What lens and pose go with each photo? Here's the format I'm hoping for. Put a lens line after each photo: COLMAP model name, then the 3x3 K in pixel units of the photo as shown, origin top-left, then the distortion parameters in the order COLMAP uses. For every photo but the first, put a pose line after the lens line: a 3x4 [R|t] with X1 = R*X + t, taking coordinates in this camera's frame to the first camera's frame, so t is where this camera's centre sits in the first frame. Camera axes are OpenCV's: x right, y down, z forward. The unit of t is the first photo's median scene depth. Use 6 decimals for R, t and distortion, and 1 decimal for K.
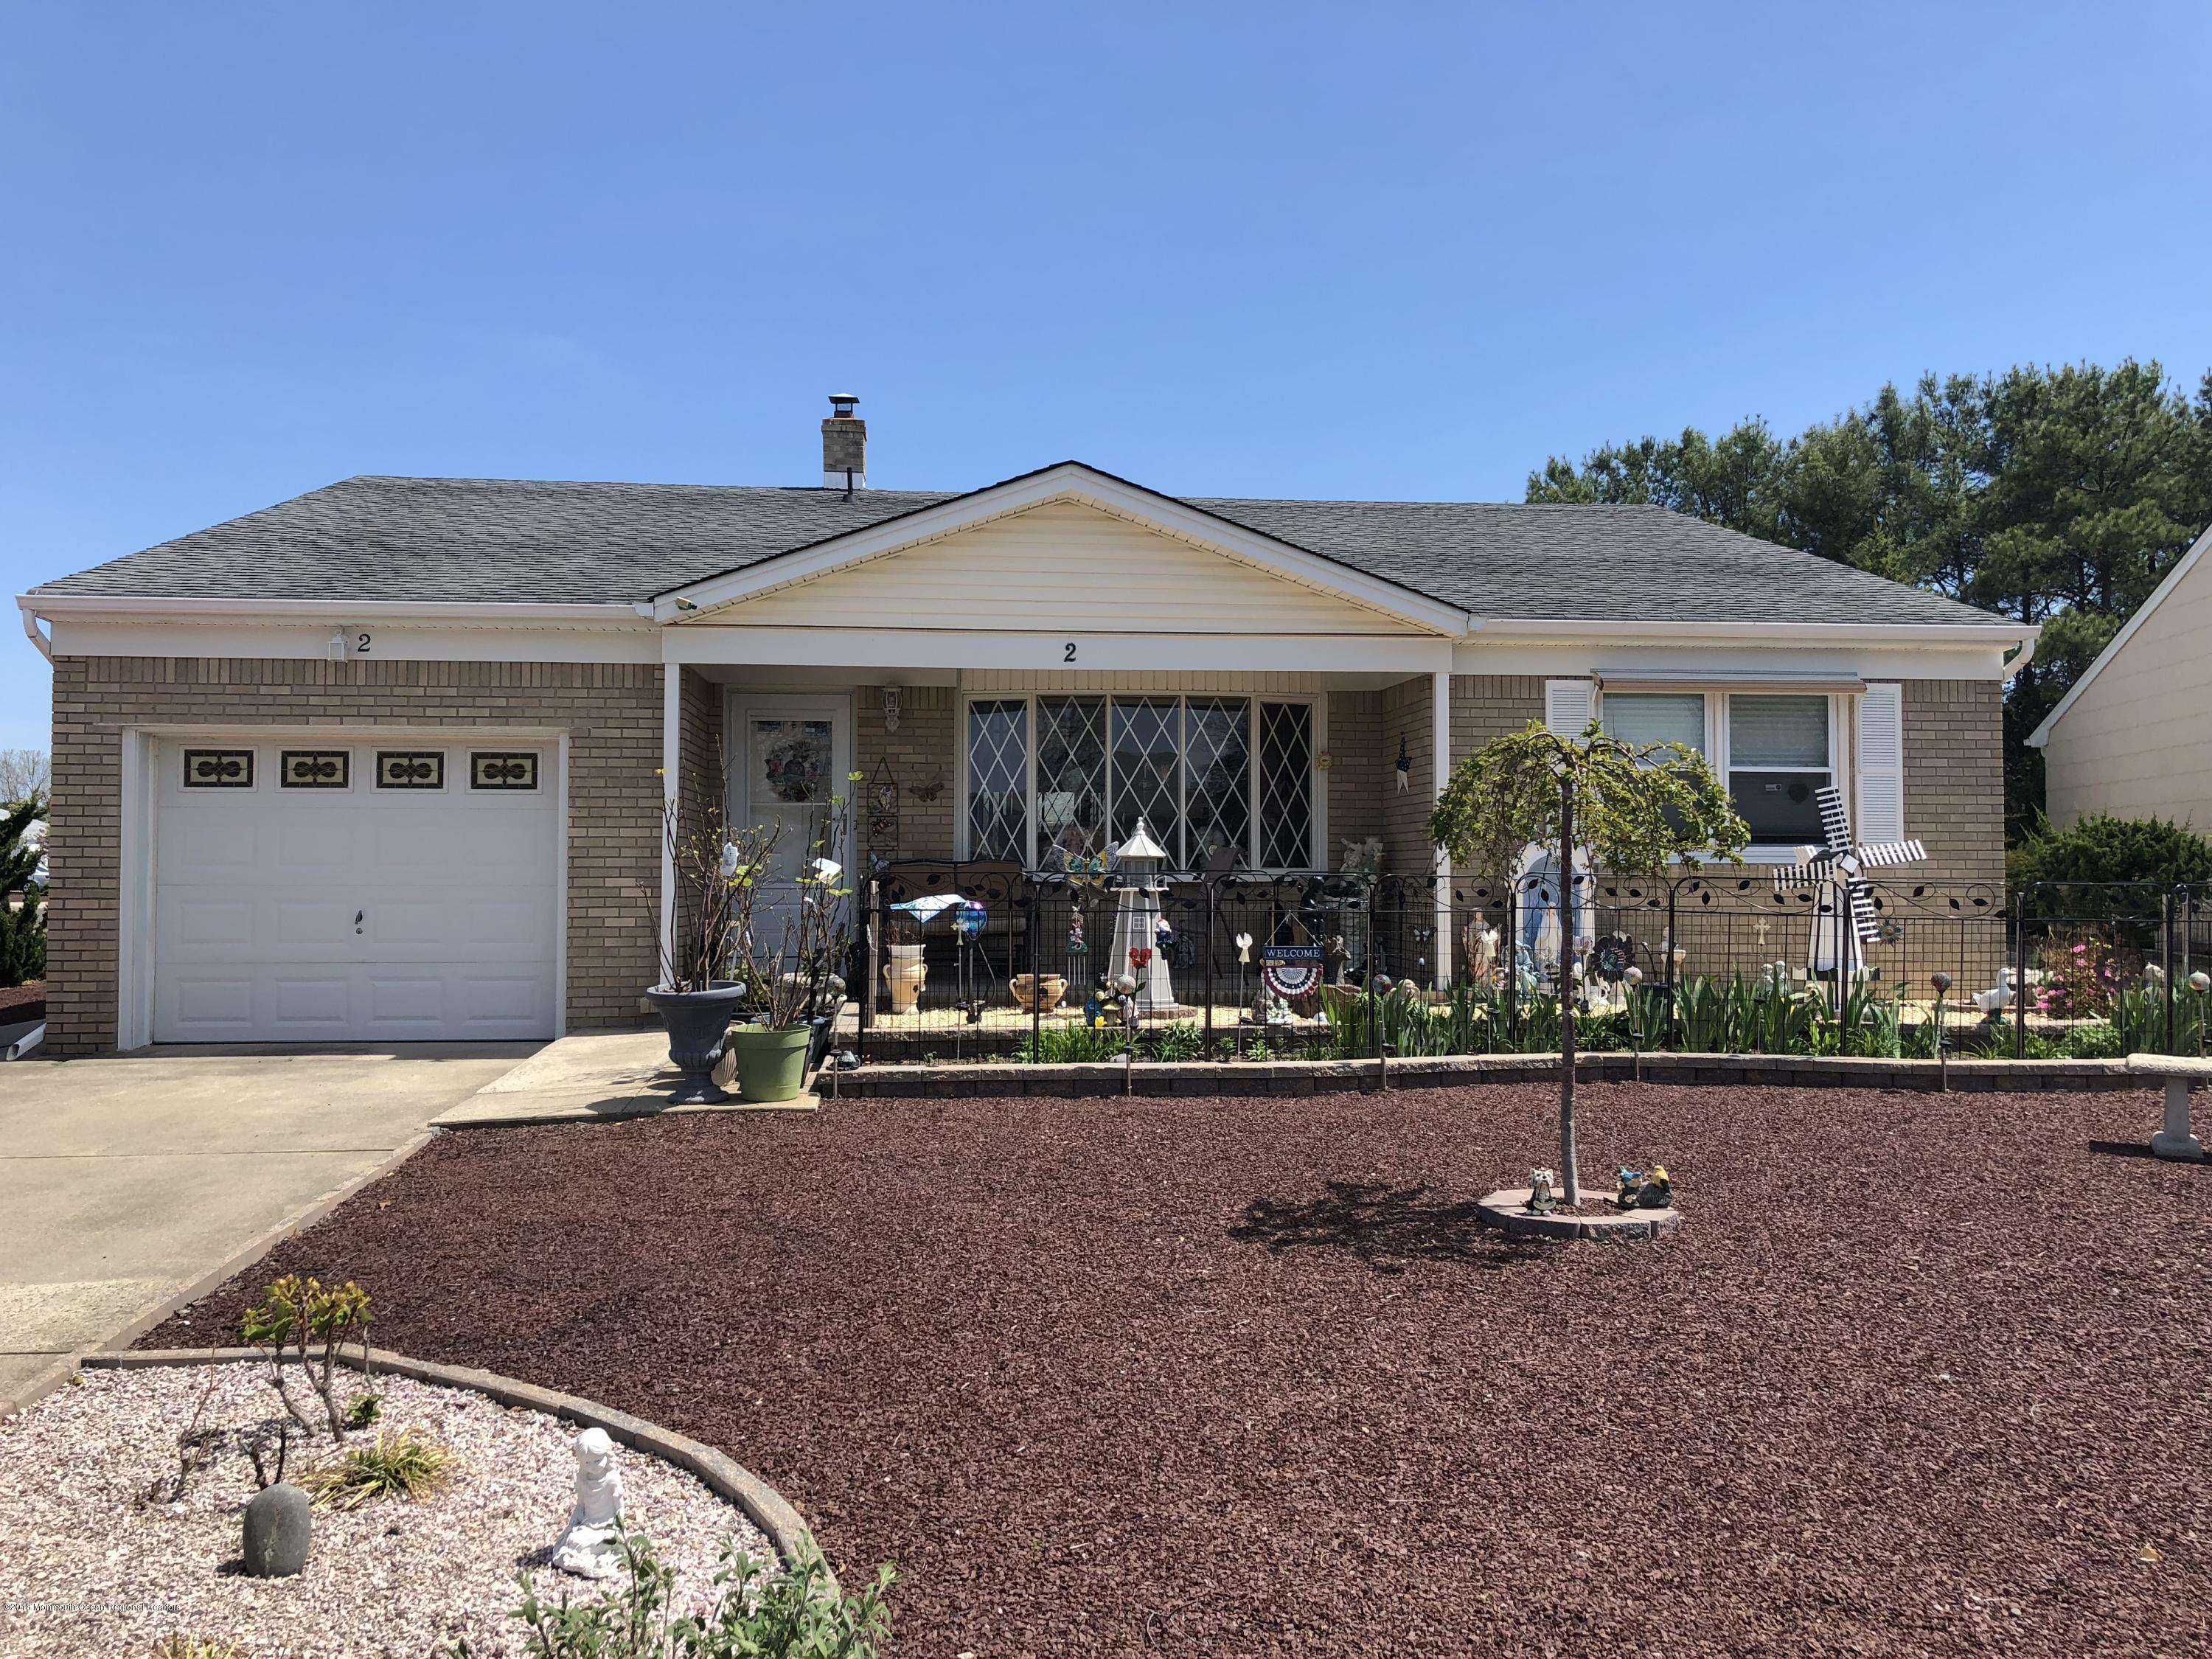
lens RADIAL K [[1815.4, 0, 1104.4], [0, 1815.4, 830.2], [0, 0, 1]] dist [0.033187, -0.029506]
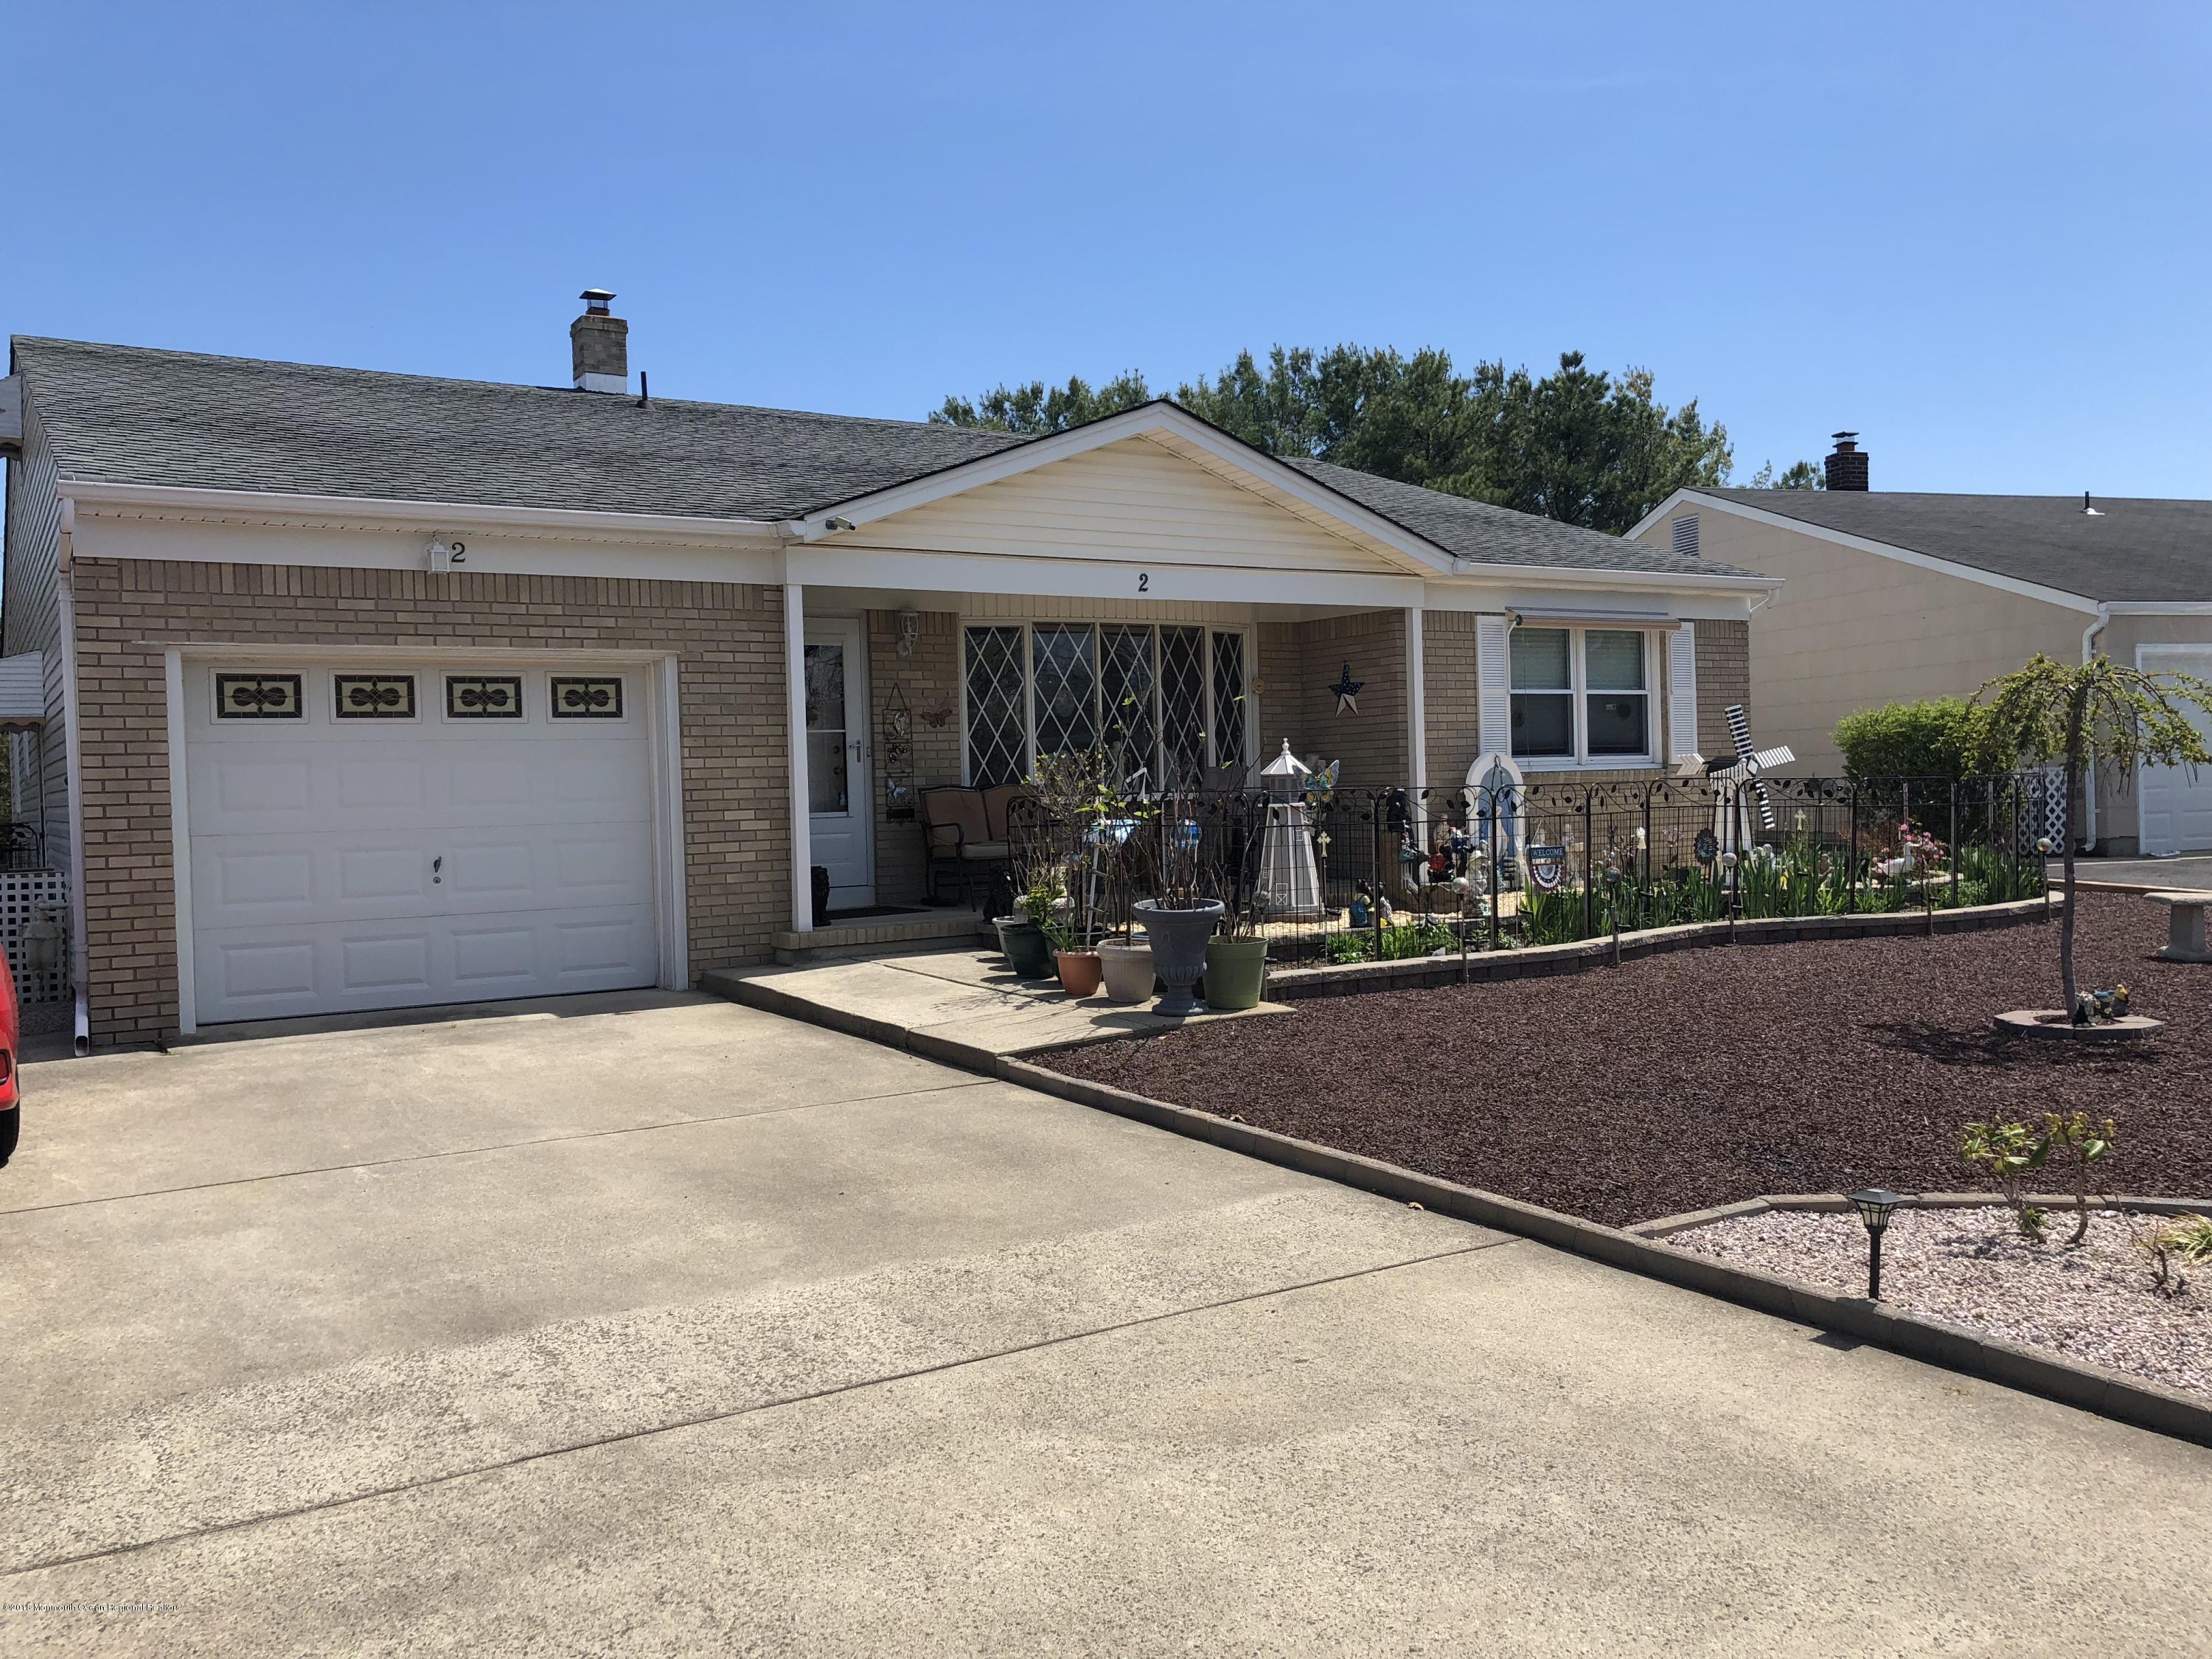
lens RADIAL K [[1815.4, 0, 1110.2], [0, 1815.4, 832.7], [0, 0, 1]] dist [0.033187, -0.029506]
pose [[0.894635, -0.037335, 0.445234, -0.511403], [0.018483, 0.998742, 0.046612, -0.002727], [-0.446414, -0.033472, 0.894200, 0.066156]]
